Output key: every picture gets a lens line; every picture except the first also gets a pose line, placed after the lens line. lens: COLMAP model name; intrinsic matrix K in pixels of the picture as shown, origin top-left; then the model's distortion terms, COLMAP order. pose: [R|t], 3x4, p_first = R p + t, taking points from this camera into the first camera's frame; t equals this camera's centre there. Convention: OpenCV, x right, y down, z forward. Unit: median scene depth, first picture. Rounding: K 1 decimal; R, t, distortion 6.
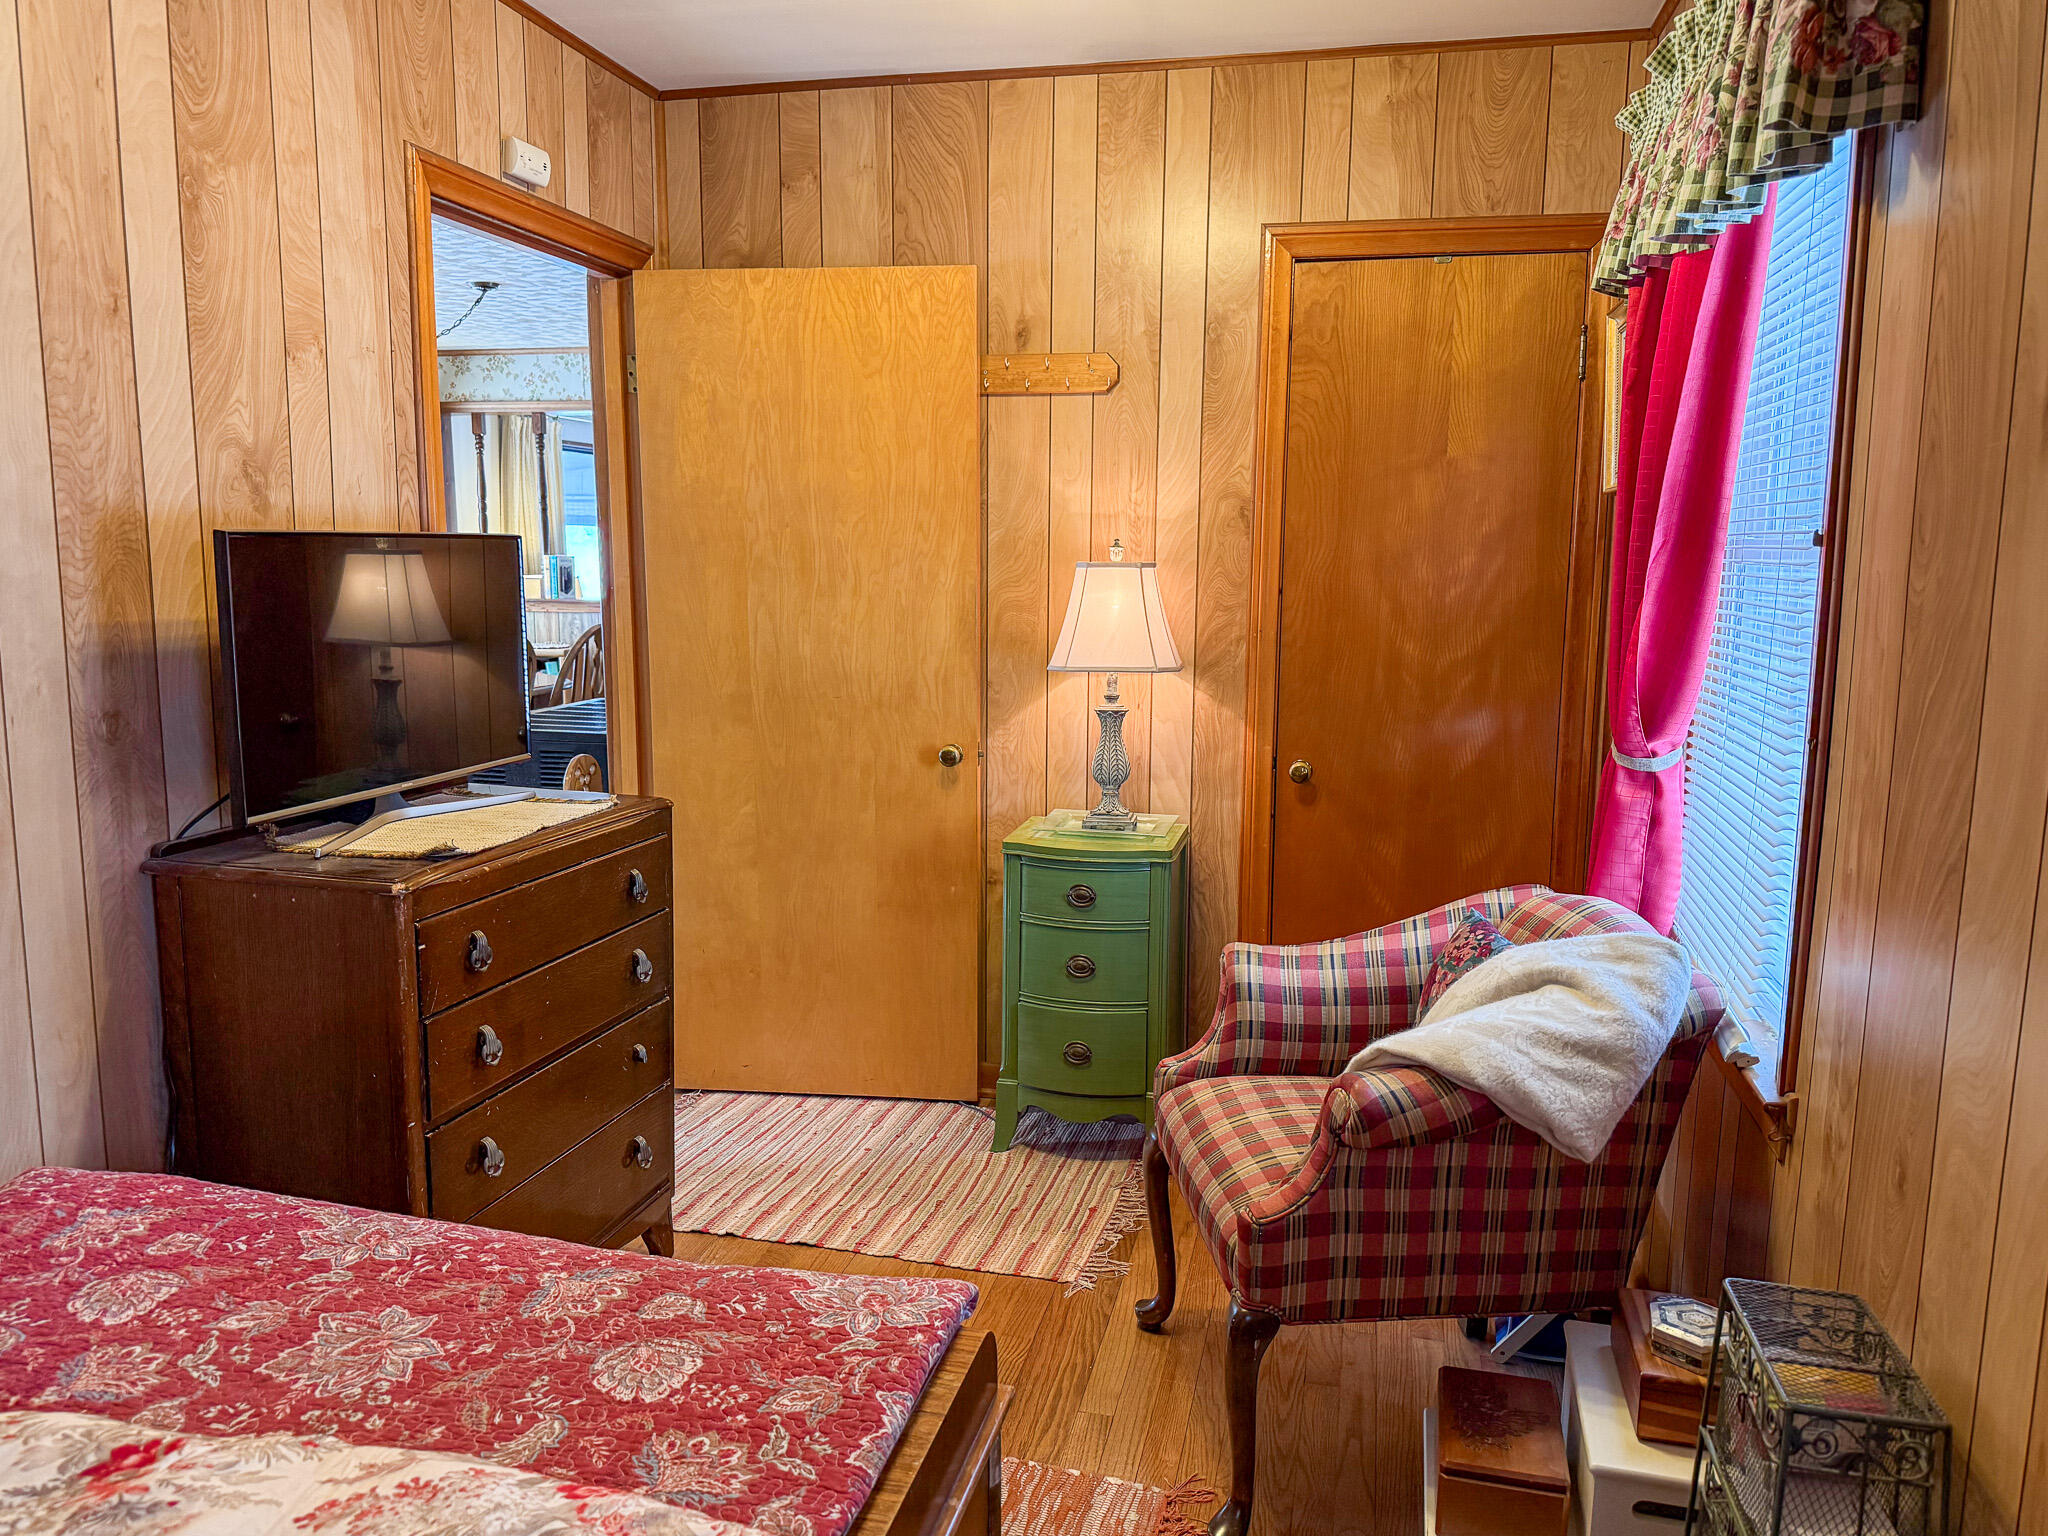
lens RADIAL K [[1464.3, 0, 1024.0], [0, 1464.3, 768.0], [0, 0, 1]] dist [-0.000932, -0.000851]
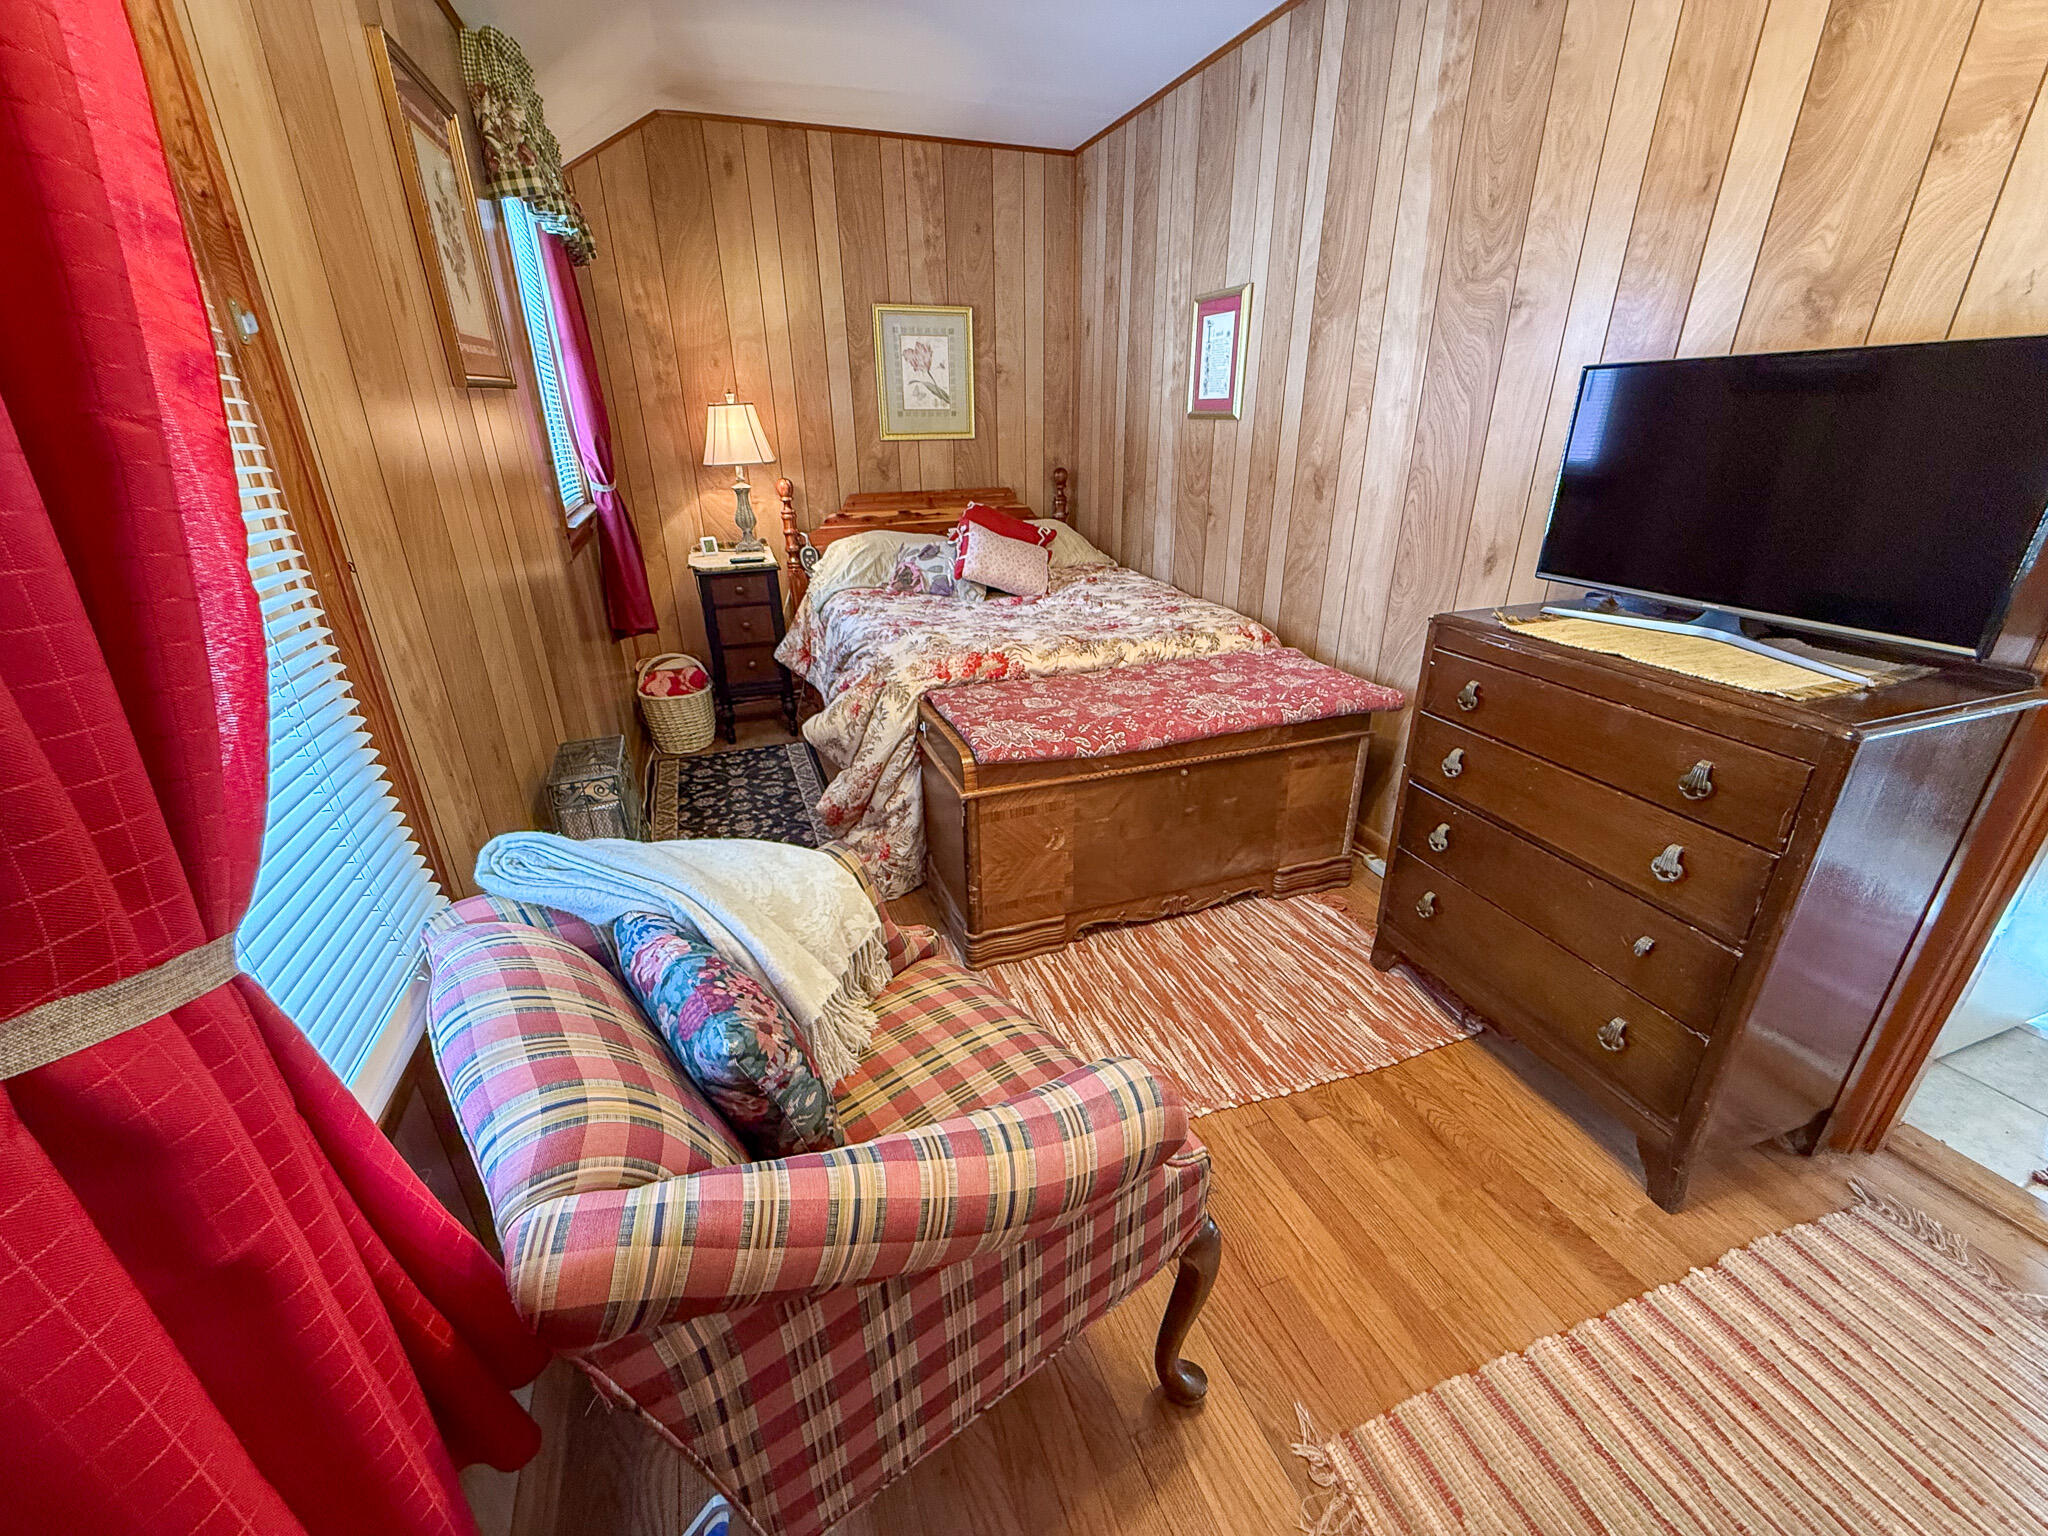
lens RADIAL K [[839.9, 0, 1024.0], [0, 839.9, 768.0], [0, 0, 1]] dist [-0.002083, -0.000056]
pose [[-0.829303, 0.214256, -0.516091, 0.425542], [-0.078333, 0.869879, 0.487005, -0.178677], [0.553281, 0.444302, -0.704610, 1.472335]]
